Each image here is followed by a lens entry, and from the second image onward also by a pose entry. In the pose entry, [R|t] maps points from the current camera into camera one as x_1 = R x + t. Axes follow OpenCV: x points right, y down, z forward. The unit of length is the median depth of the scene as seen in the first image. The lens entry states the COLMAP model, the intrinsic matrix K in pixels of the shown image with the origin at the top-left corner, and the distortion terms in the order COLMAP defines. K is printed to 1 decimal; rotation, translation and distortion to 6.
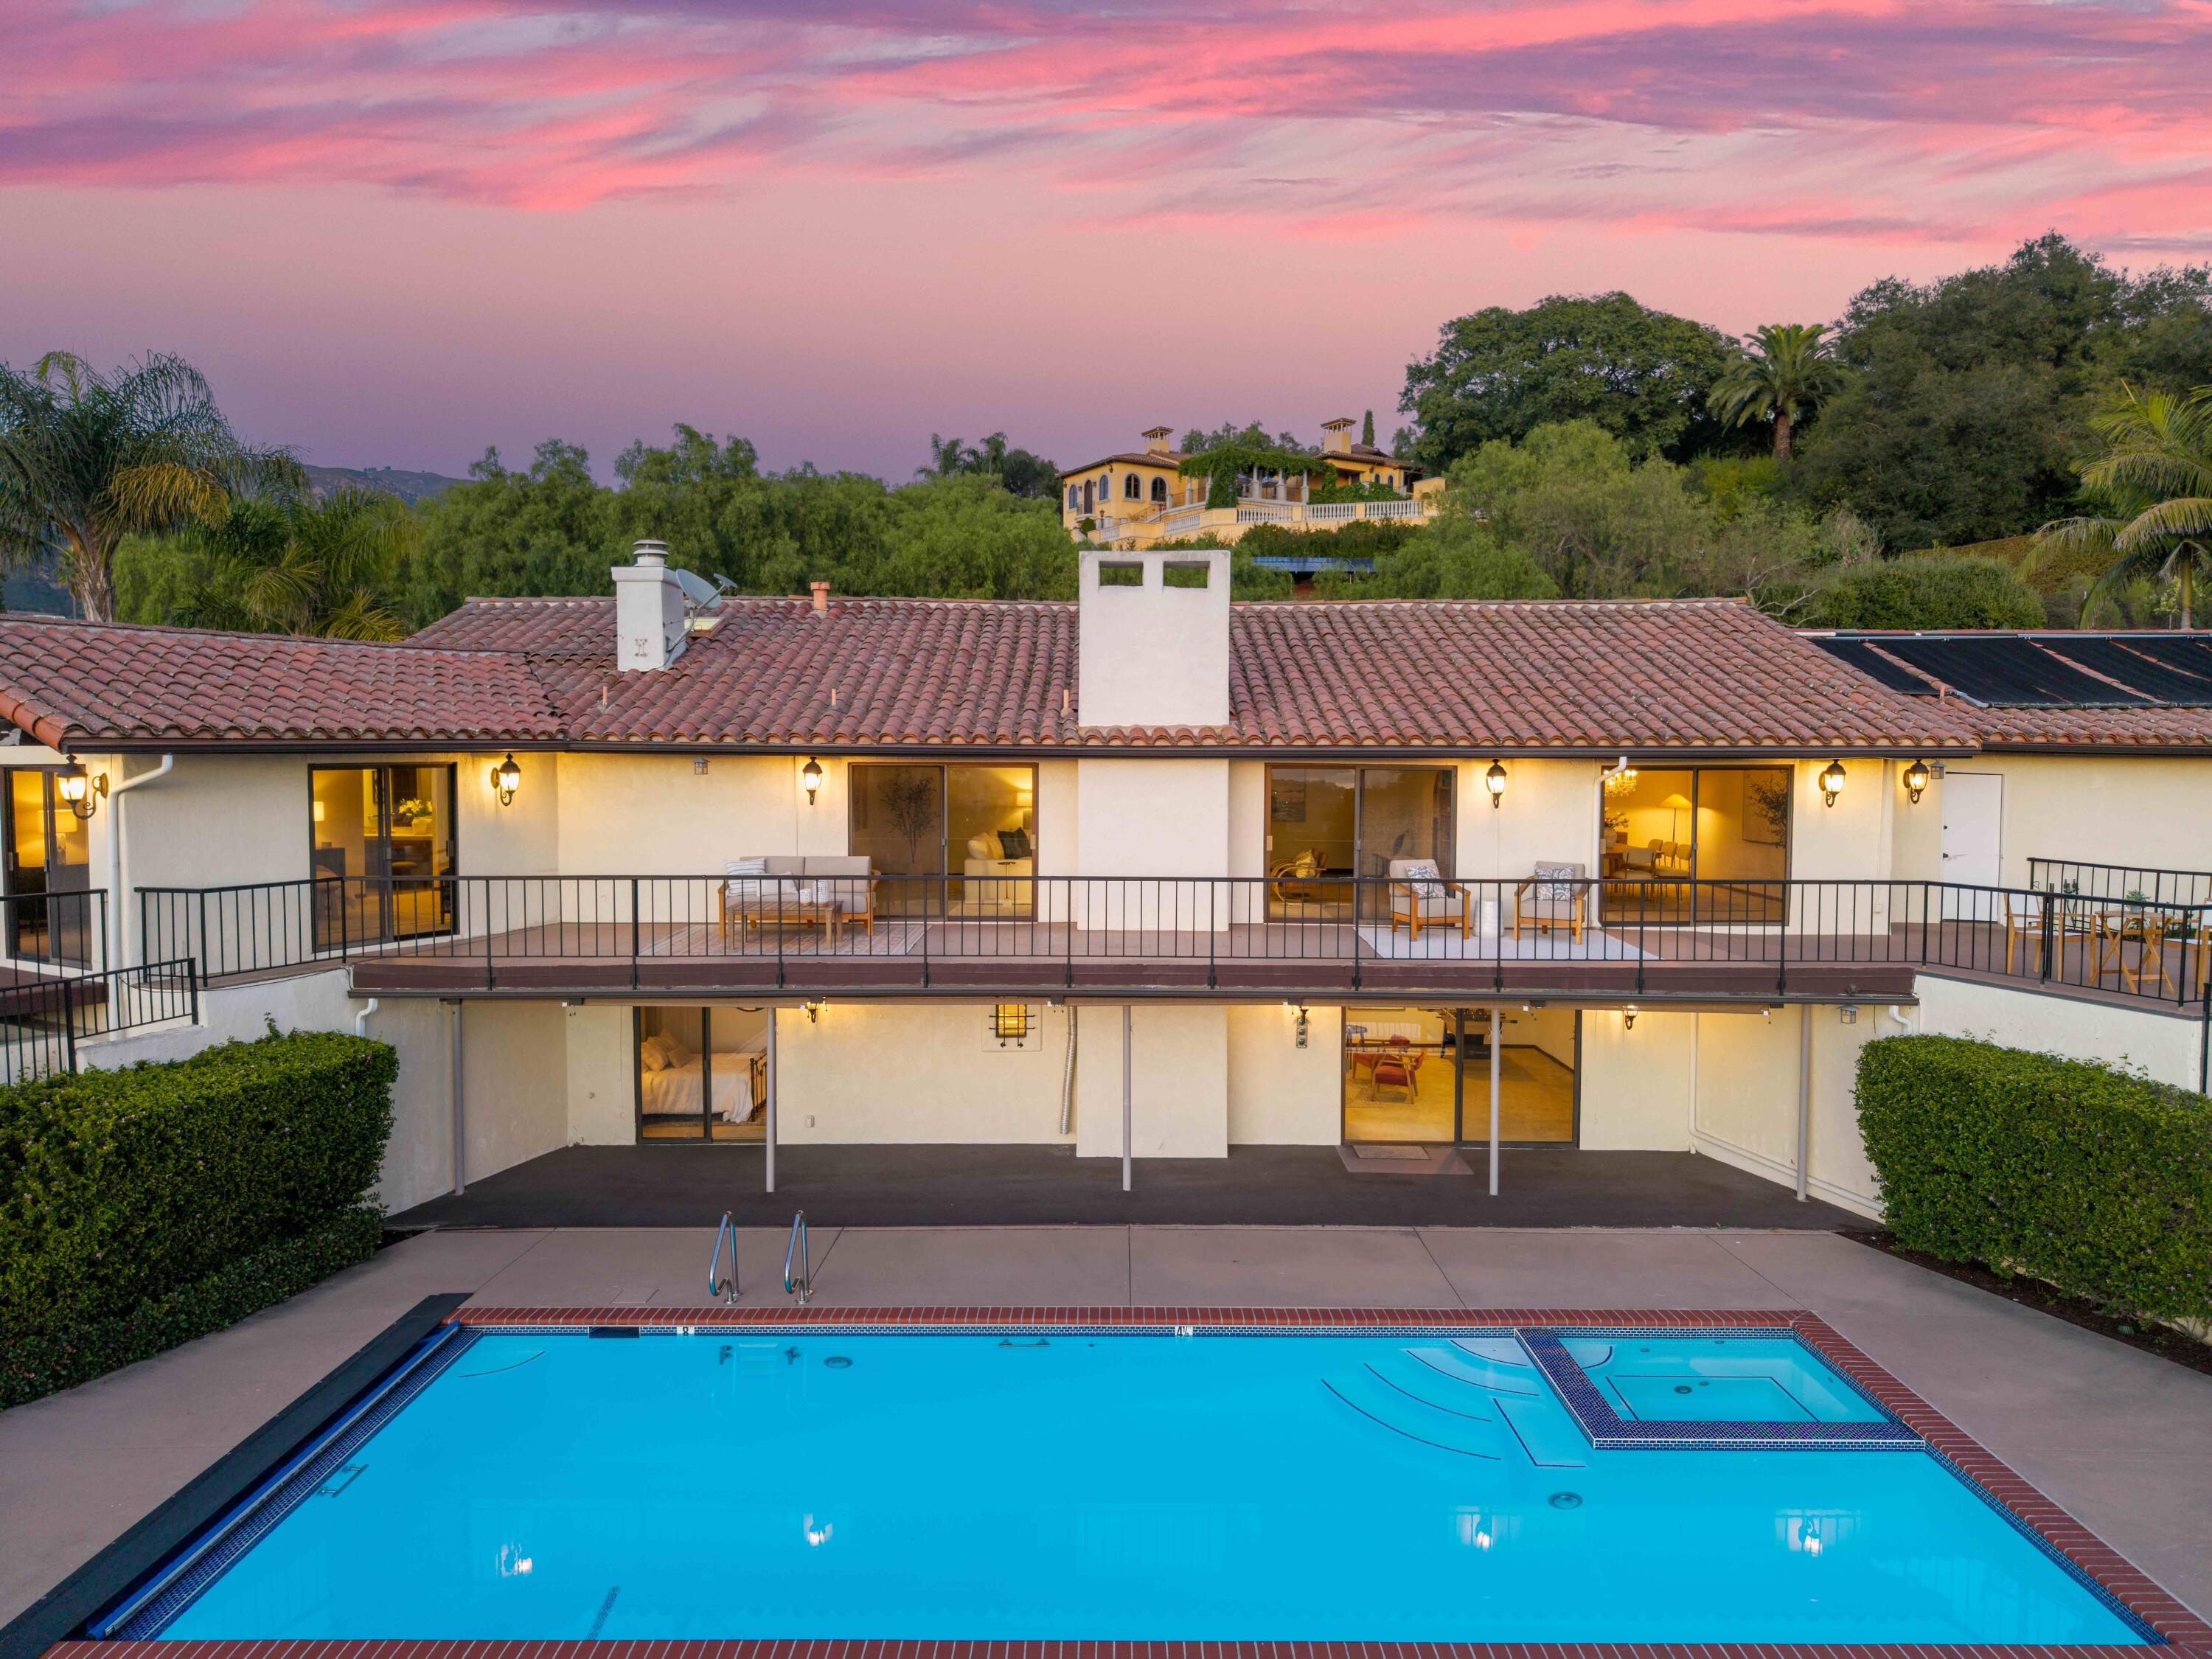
lens RADIAL K [[1488.7, 0, 1092.6], [0, 1488.7, 829.0], [0, 0, 1]] dist [0.022612, -0.021969]
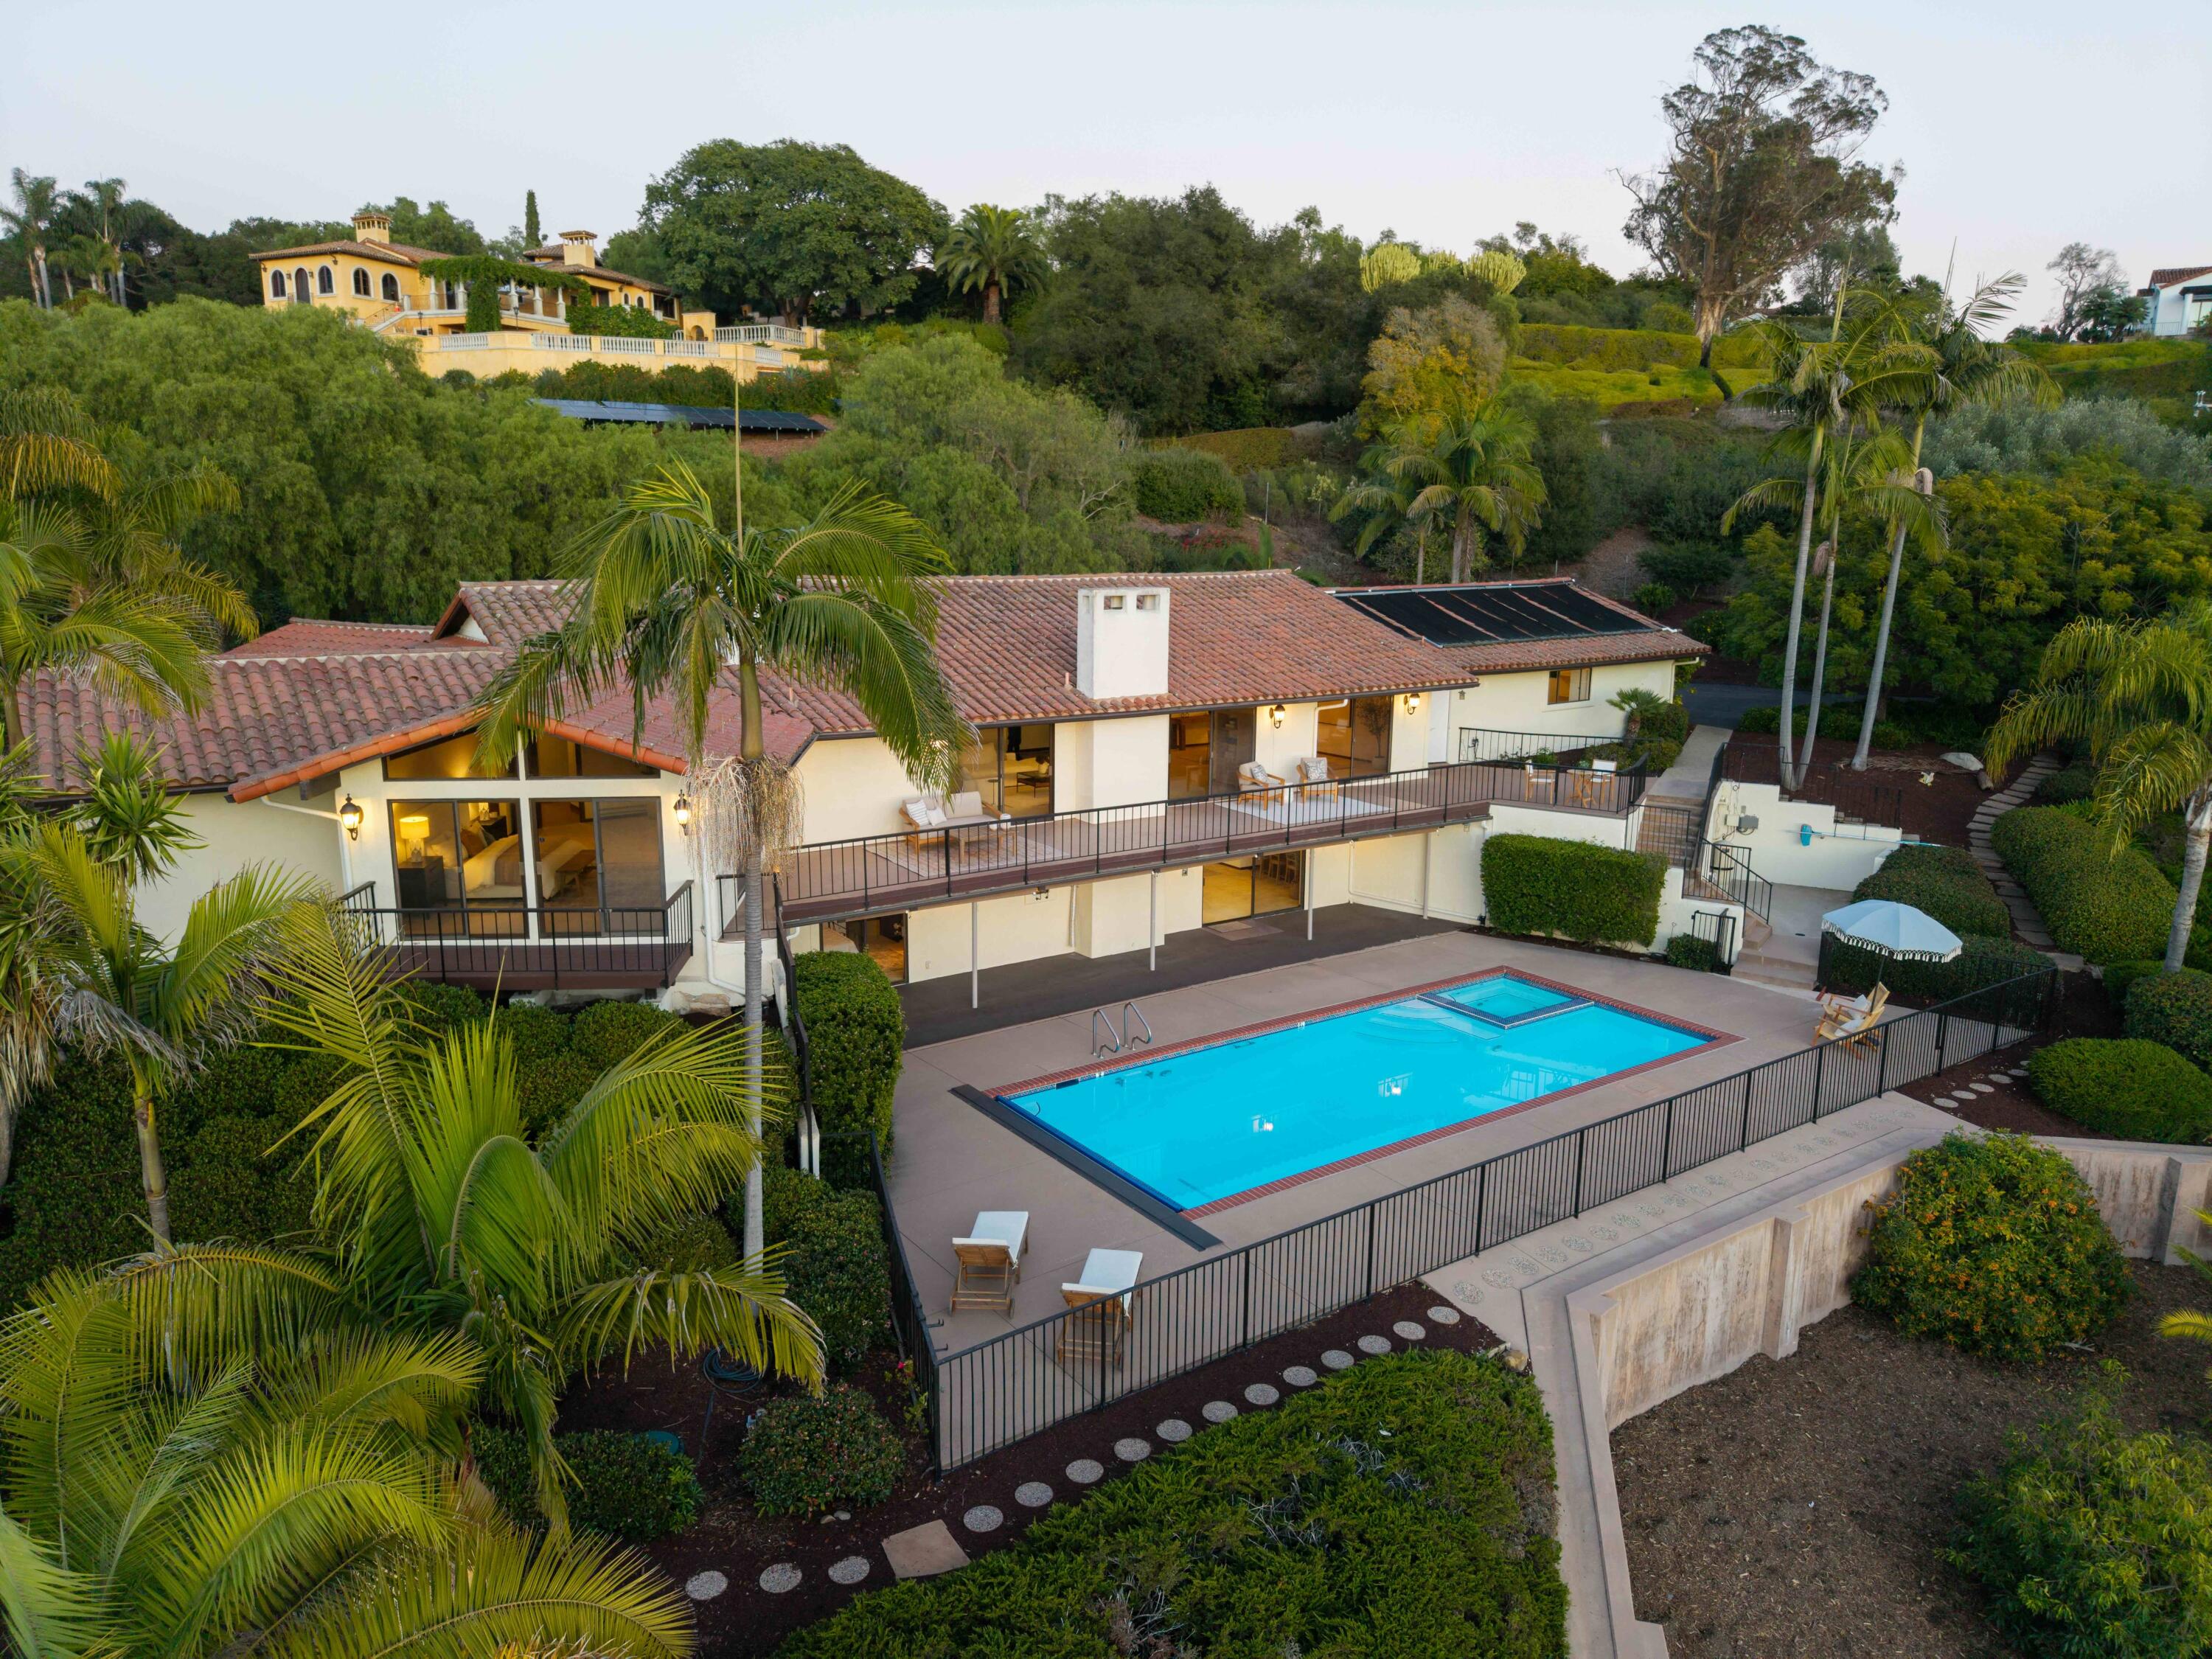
lens RADIAL K [[1488.7, 0, 1097.1], [0, 1488.7, 833.8], [0, 0, 1]] dist [0.022612, -0.021969]
pose [[0.822097, -0.114557, 0.557704, -0.911475], [0.026907, 0.986272, 0.162924, -0.185203], [-0.568712, -0.118933, 0.813893, -0.331119]]
